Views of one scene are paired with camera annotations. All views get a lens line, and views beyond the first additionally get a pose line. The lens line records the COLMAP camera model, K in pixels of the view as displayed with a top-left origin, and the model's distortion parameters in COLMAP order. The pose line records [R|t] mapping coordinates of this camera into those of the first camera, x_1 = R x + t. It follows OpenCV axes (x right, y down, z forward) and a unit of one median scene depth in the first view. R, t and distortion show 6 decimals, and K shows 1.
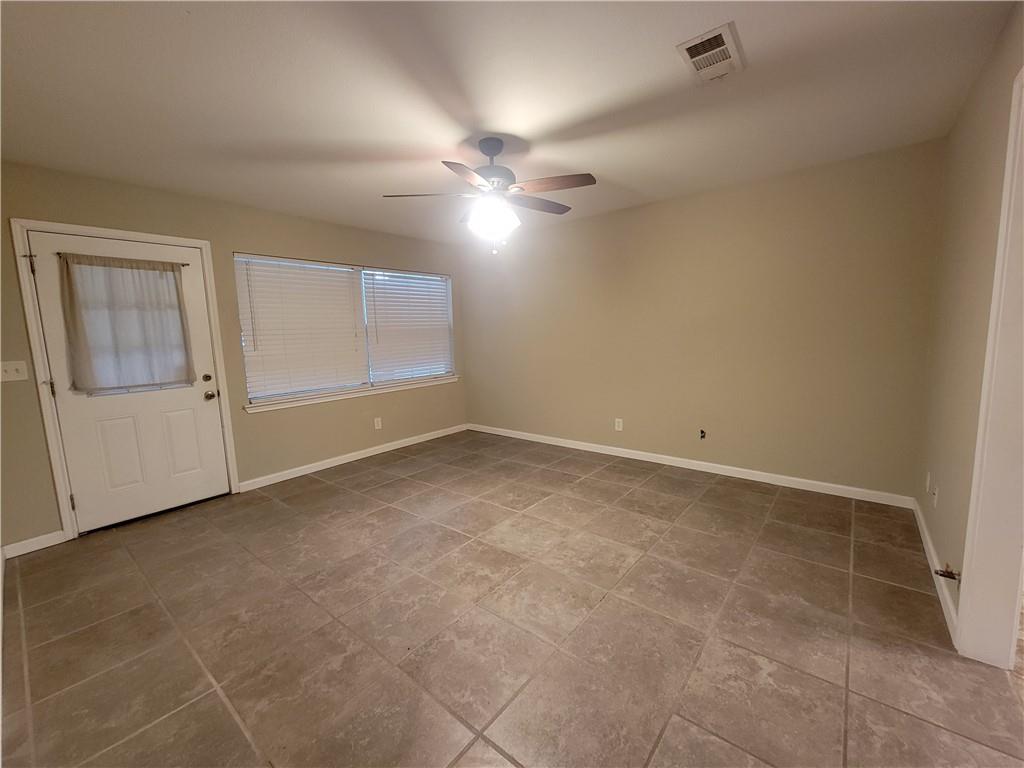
lens RADIAL K [[417.7, 0, 514.8], [0, 417.7, 383.9], [0, 0, 1]] dist [0.000129, -0.000486]
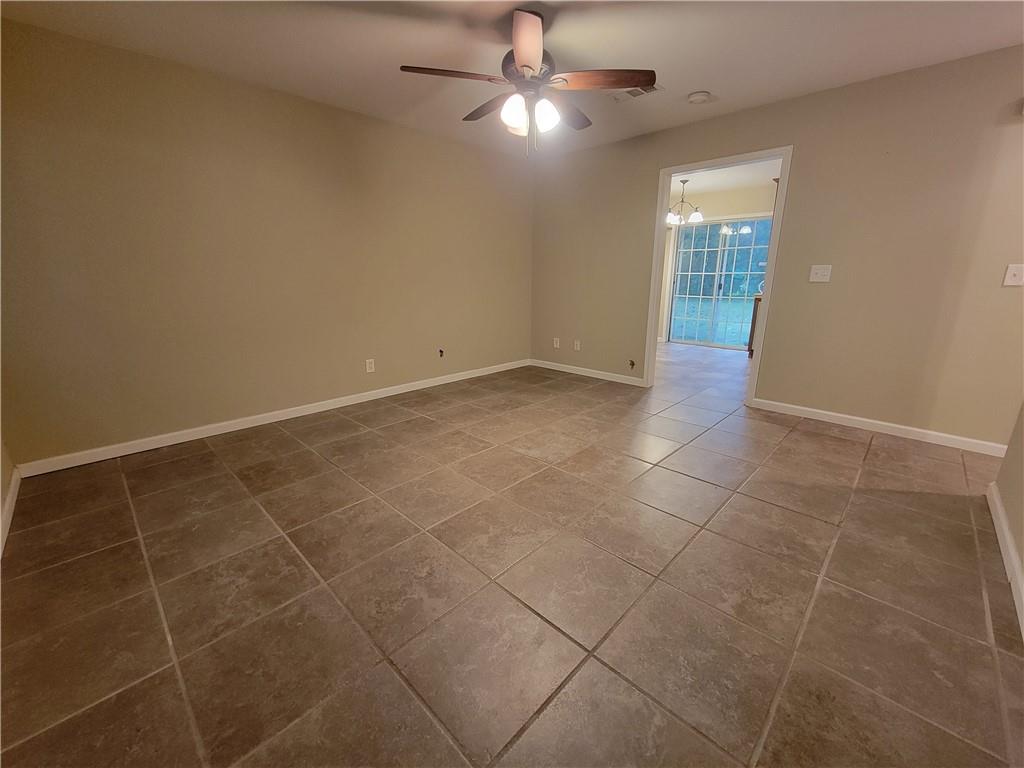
lens RADIAL K [[417.7, 0, 515.3], [0, 417.7, 385.6], [0, 0, 1]] dist [0.000129, -0.000486]
pose [[0.088880, -0.232989, 0.968409, -0.830231], [0.120609, 0.967621, 0.221730, -0.033119], [-0.988713, 0.097091, 0.114103, 0.784191]]
